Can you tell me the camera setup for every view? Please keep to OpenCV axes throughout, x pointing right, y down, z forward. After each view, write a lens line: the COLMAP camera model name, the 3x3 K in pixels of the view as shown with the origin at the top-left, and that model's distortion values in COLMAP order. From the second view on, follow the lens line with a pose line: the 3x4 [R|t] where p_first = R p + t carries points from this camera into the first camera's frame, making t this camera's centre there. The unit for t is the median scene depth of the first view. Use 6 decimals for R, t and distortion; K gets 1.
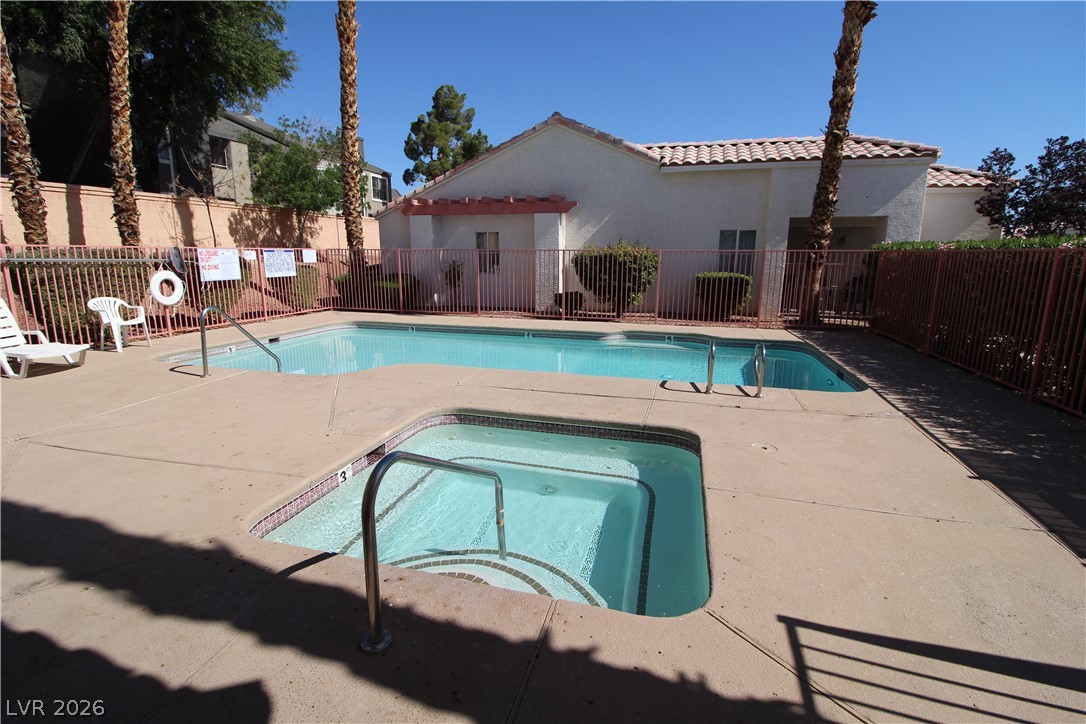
lens RADIAL K [[503.5, 0, 534.7], [0, 503.5, 359.7], [0, 0, 1]] dist [-0.020126, -0.000339]
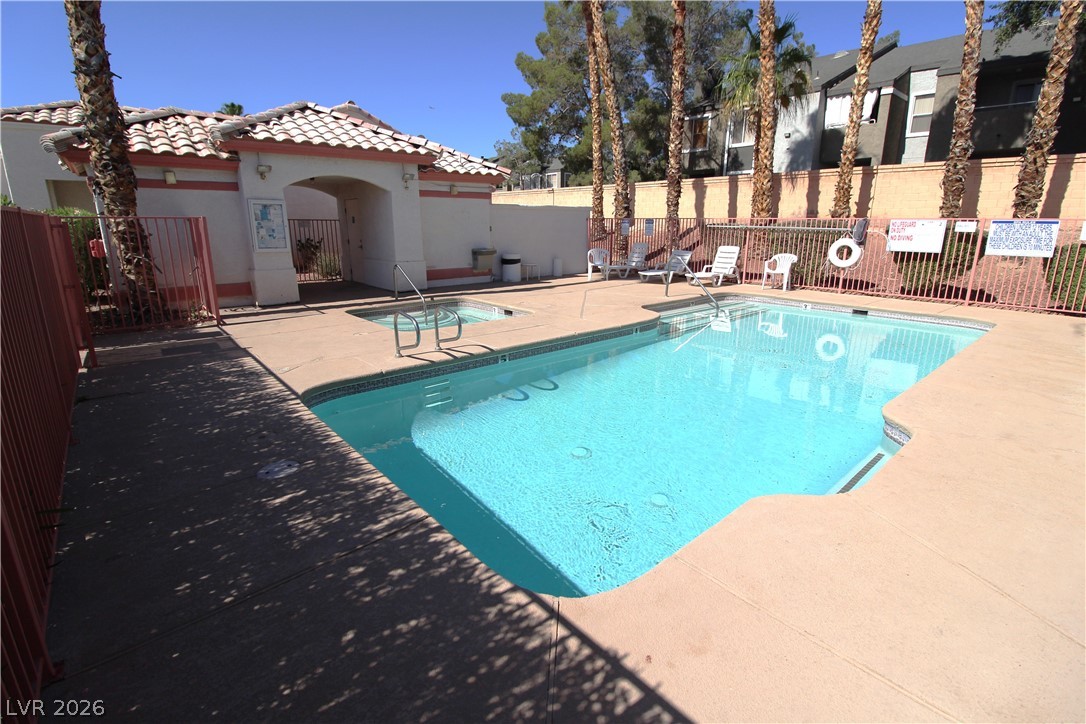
lens RADIAL K [[503.5, 0, 541.5], [0, 503.5, 359.6], [0, 0, 1]] dist [-0.020126, -0.000339]
pose [[-0.552290, 0.208489, -0.807160, 0.771001], [-0.174426, 0.917892, 0.356440, -0.233671], [0.815200, 0.337649, -0.470577, 1.179701]]
